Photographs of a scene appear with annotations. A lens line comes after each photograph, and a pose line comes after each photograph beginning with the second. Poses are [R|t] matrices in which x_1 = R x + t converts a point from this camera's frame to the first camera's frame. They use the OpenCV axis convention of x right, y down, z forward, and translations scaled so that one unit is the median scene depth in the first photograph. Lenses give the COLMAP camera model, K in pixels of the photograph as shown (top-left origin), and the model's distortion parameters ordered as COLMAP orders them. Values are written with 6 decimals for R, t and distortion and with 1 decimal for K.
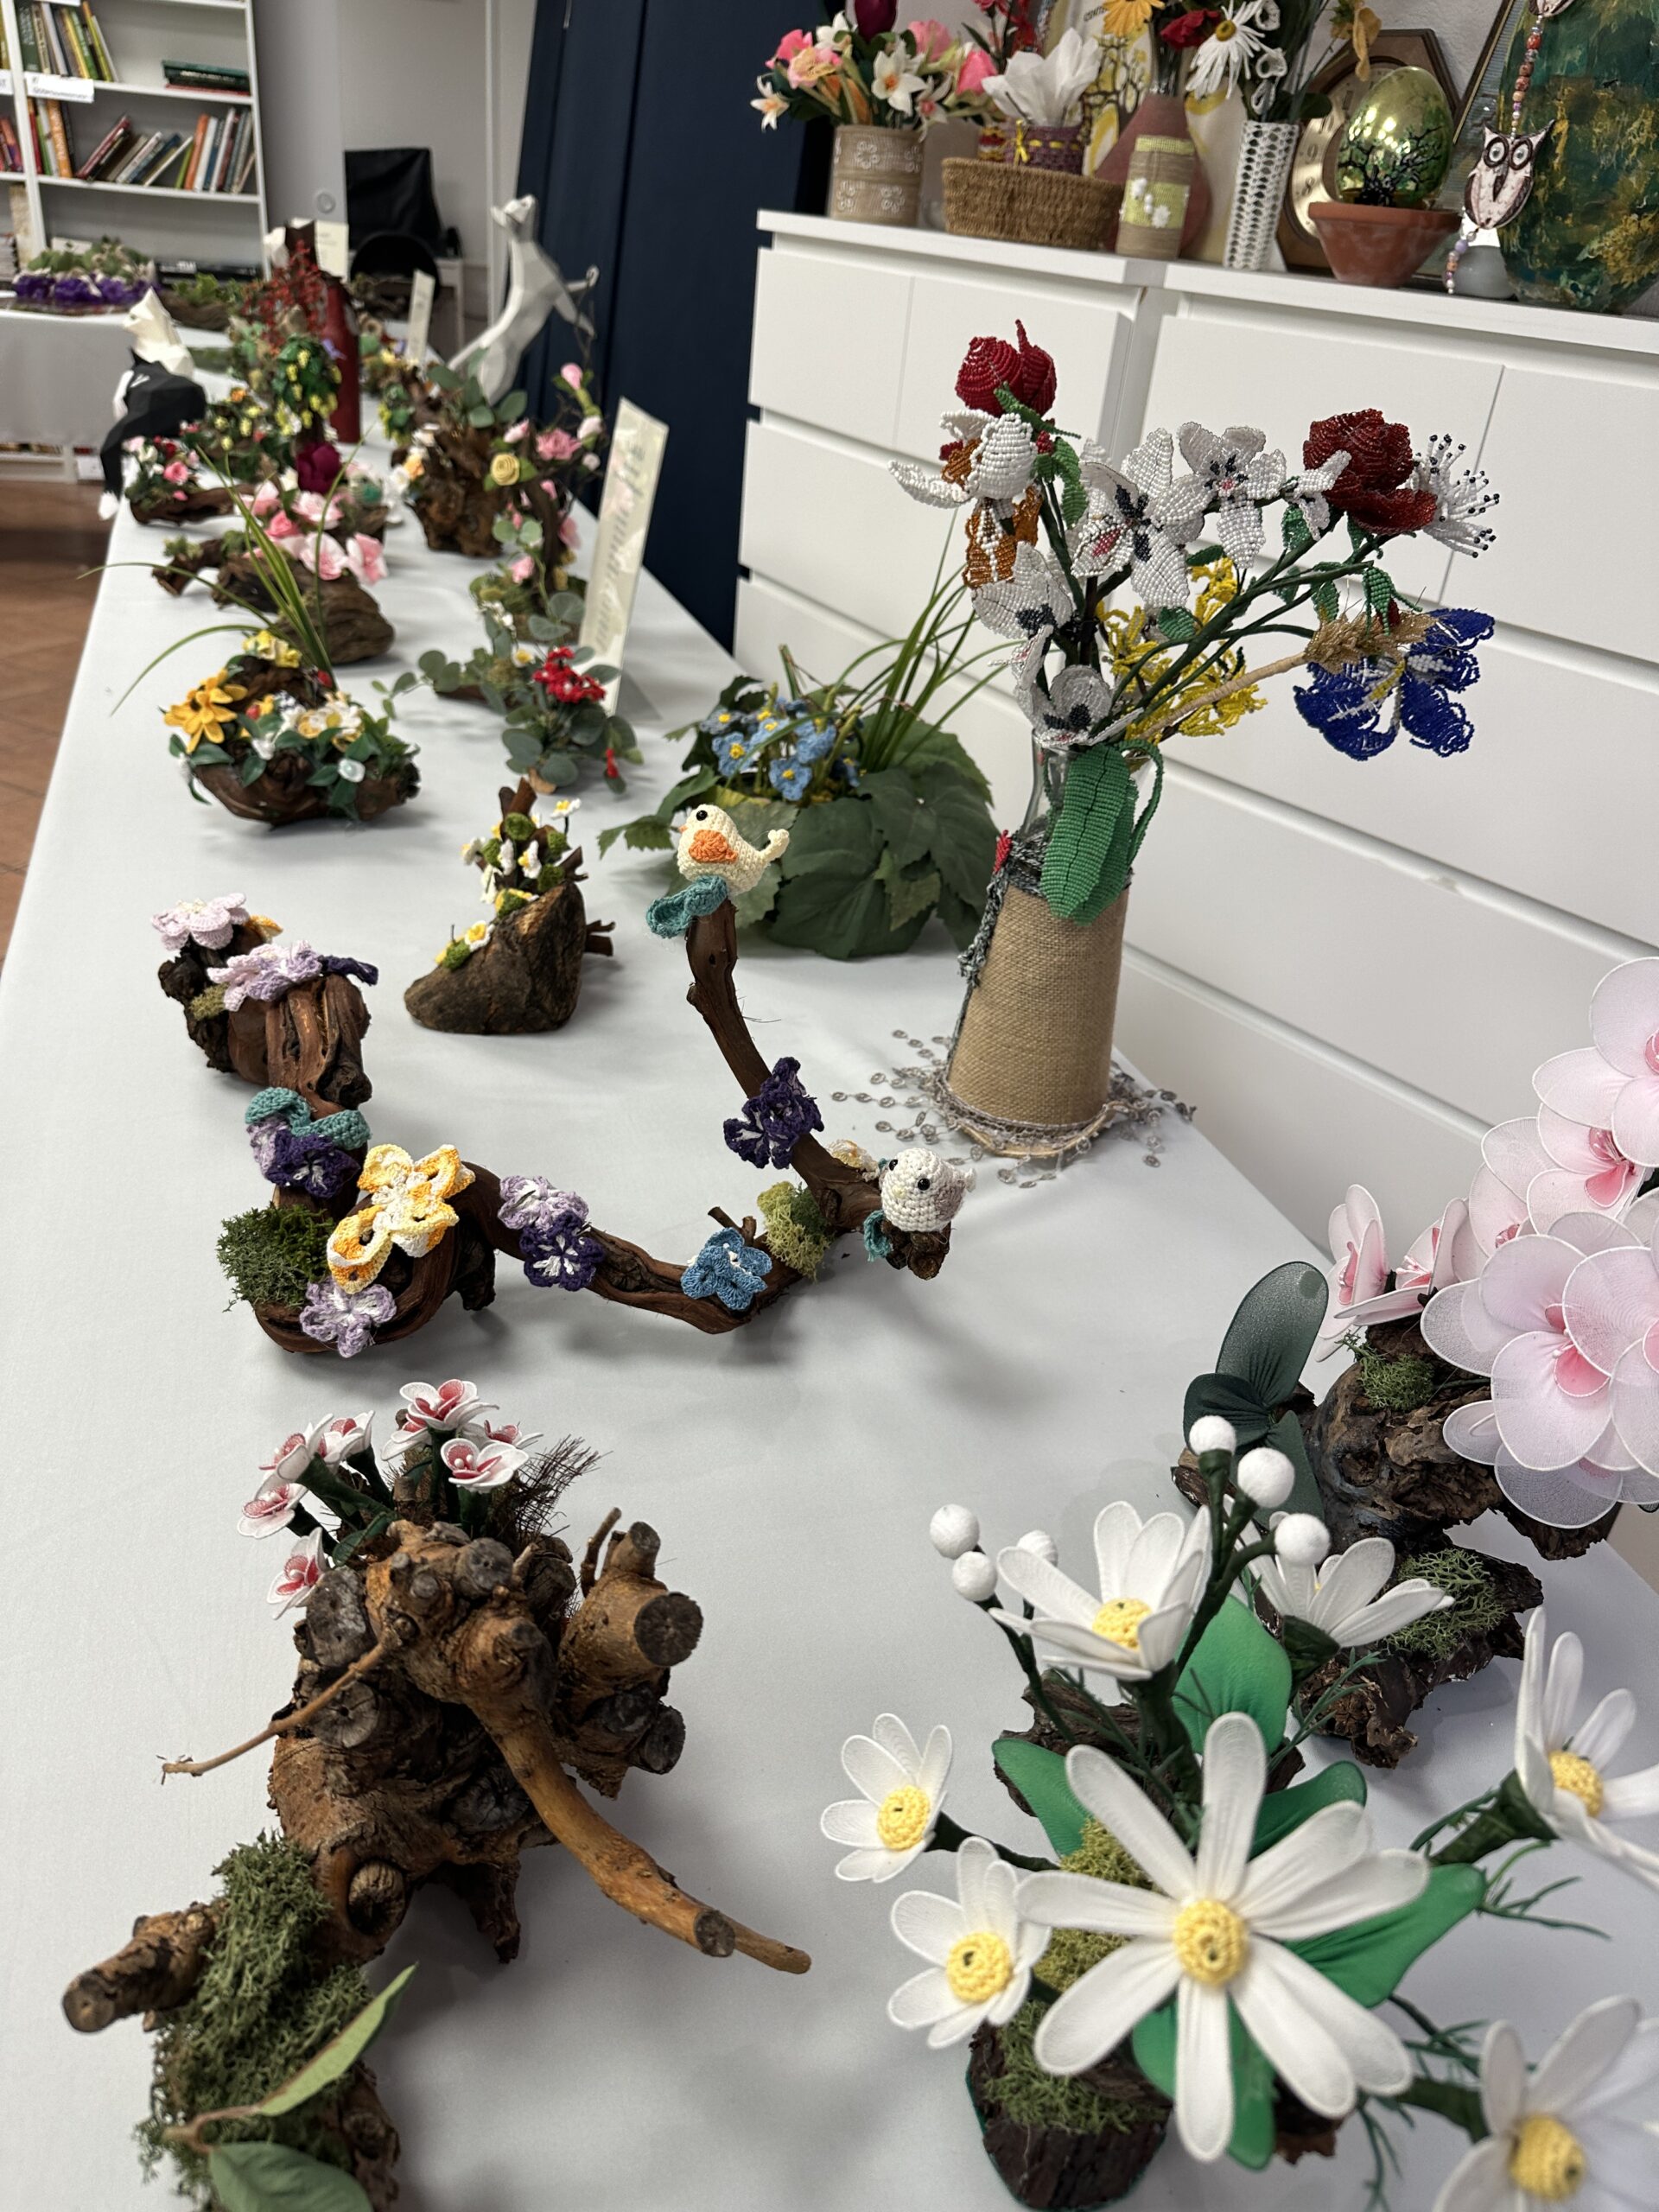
lens RADIAL K [[1572.2, 0, 828.0], [0, 1572.2, 1112.0], [0, 0, 1]] dist [-0.003910, -0.007664]
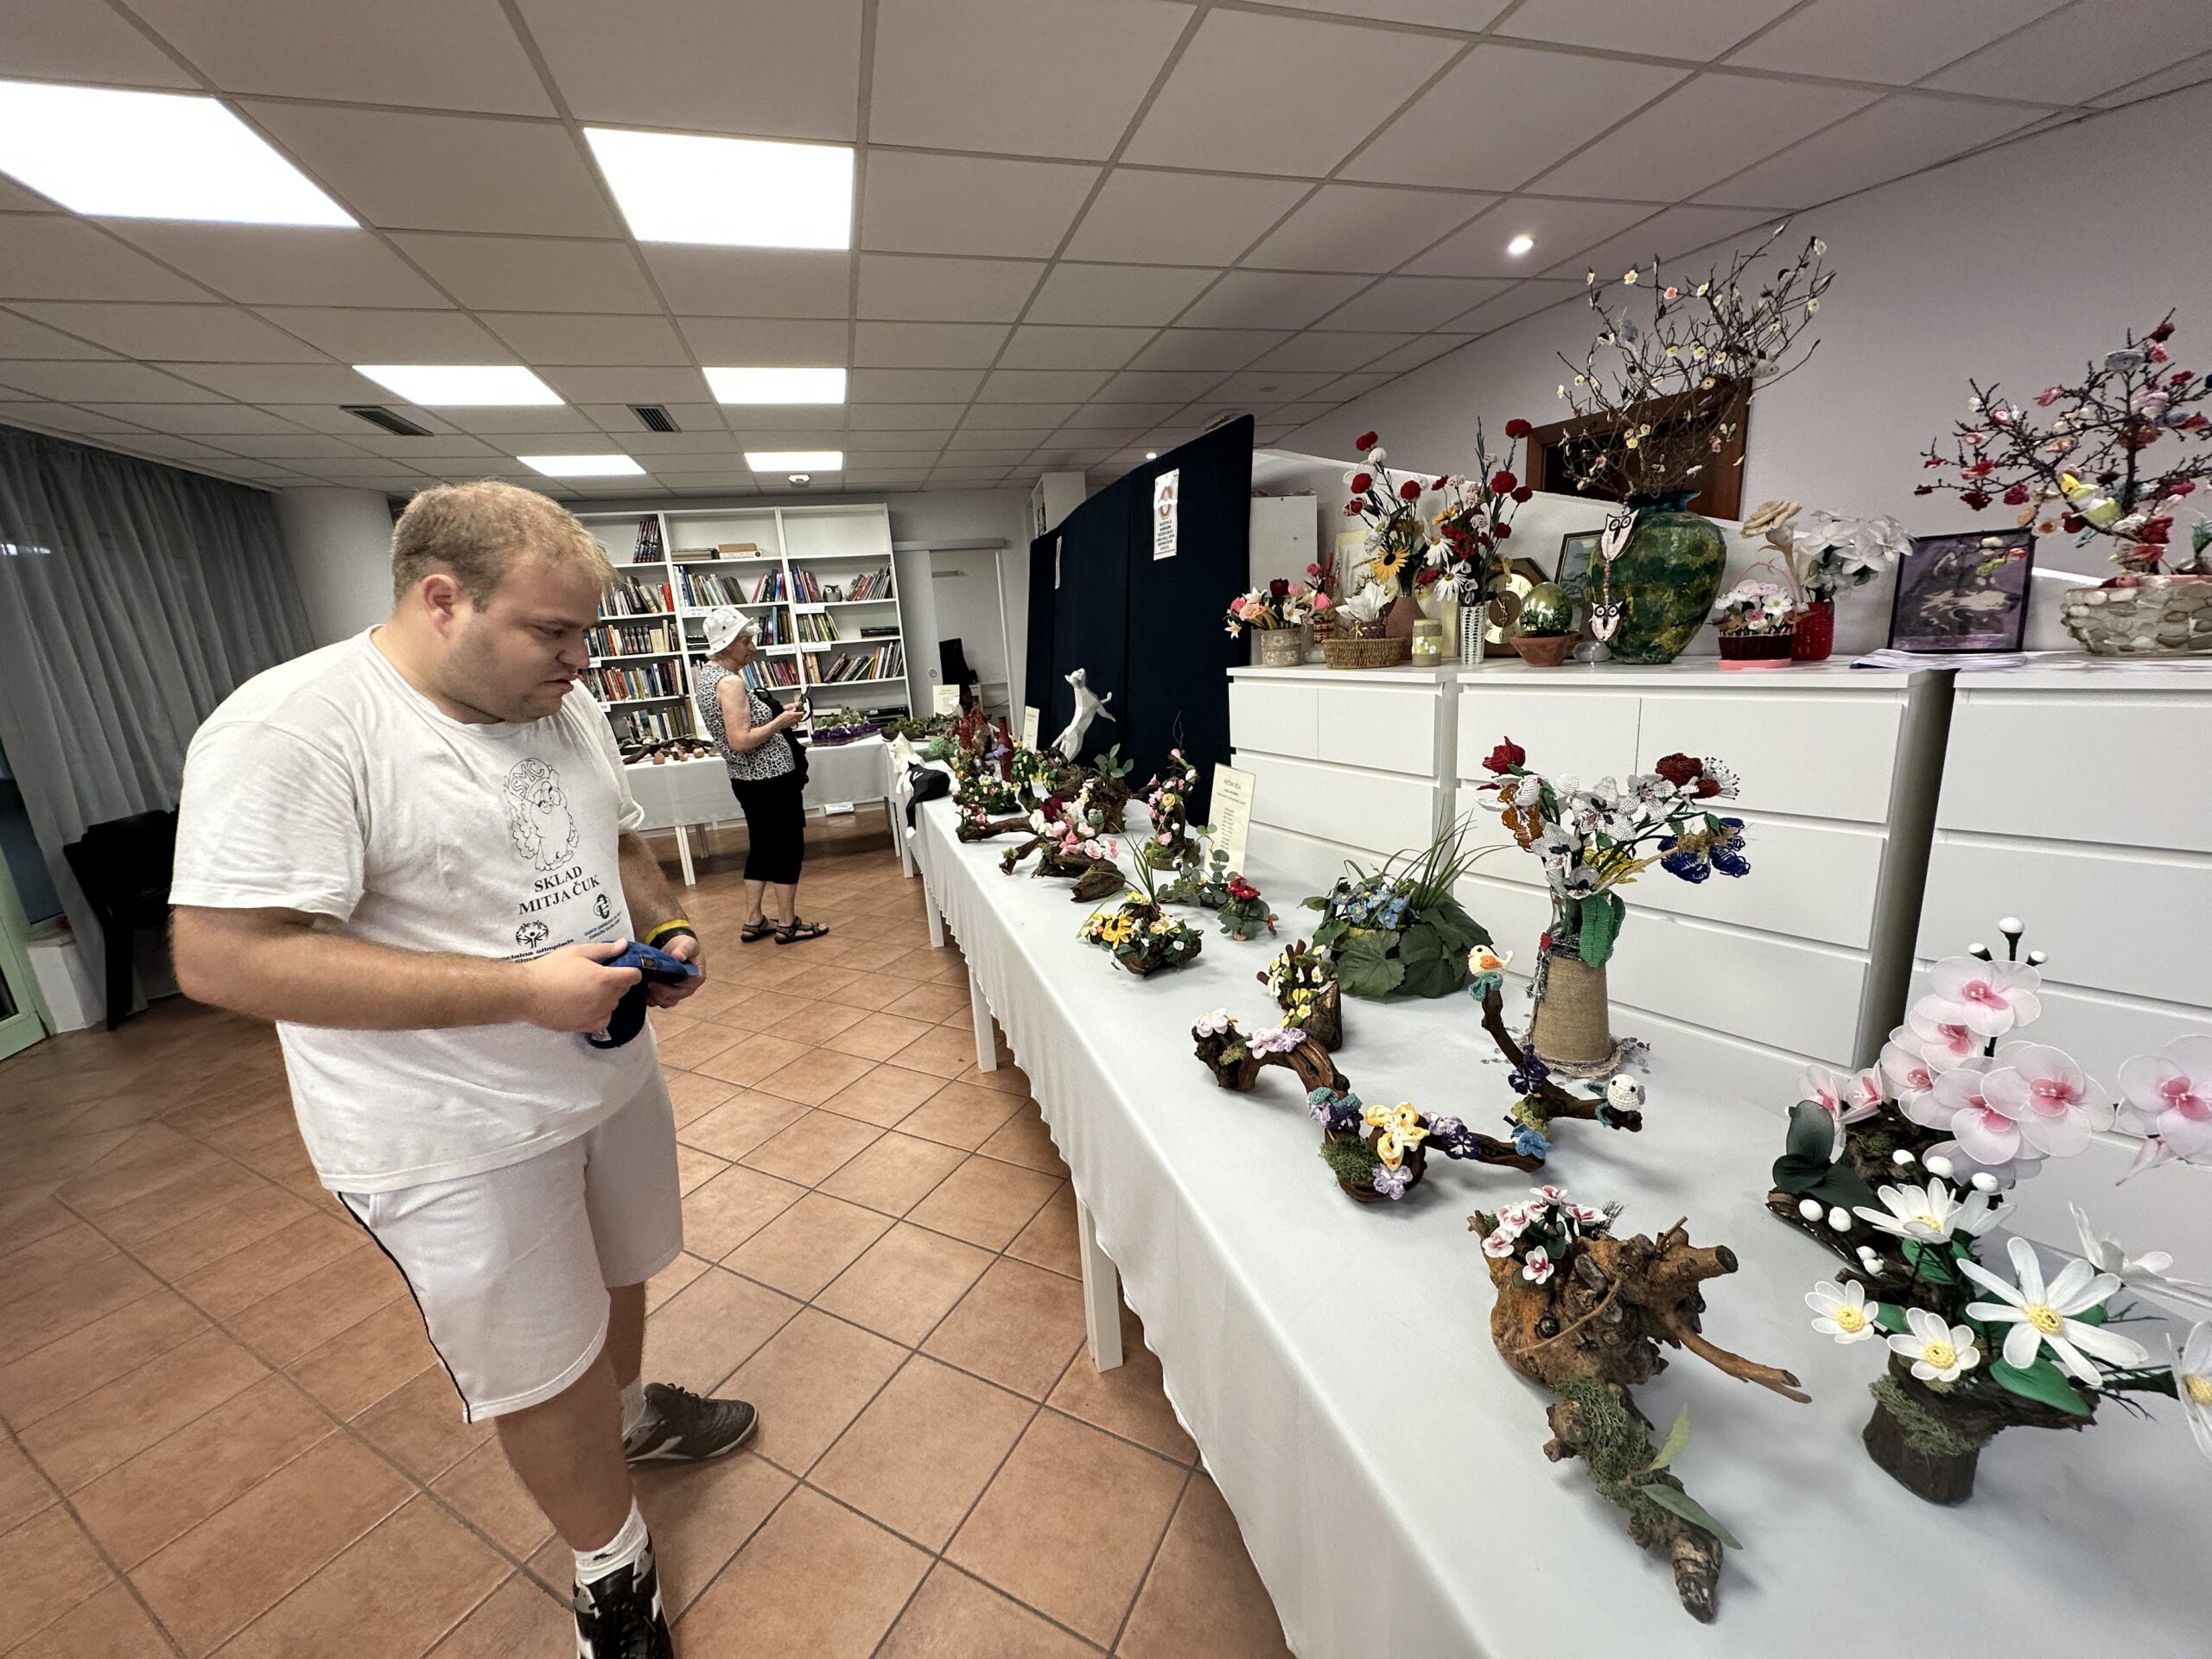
lens RADIAL K [[876.0, 0, 1104.6], [0, 876.0, 830.7], [0, 0, 1]] dist [0.000050, -0.000174]
pose [[0.986982, -0.153687, -0.047394, -0.242357], [0.133742, 0.947979, -0.288874, -0.019858], [0.089325, 0.278775, 0.956193, -0.187205]]
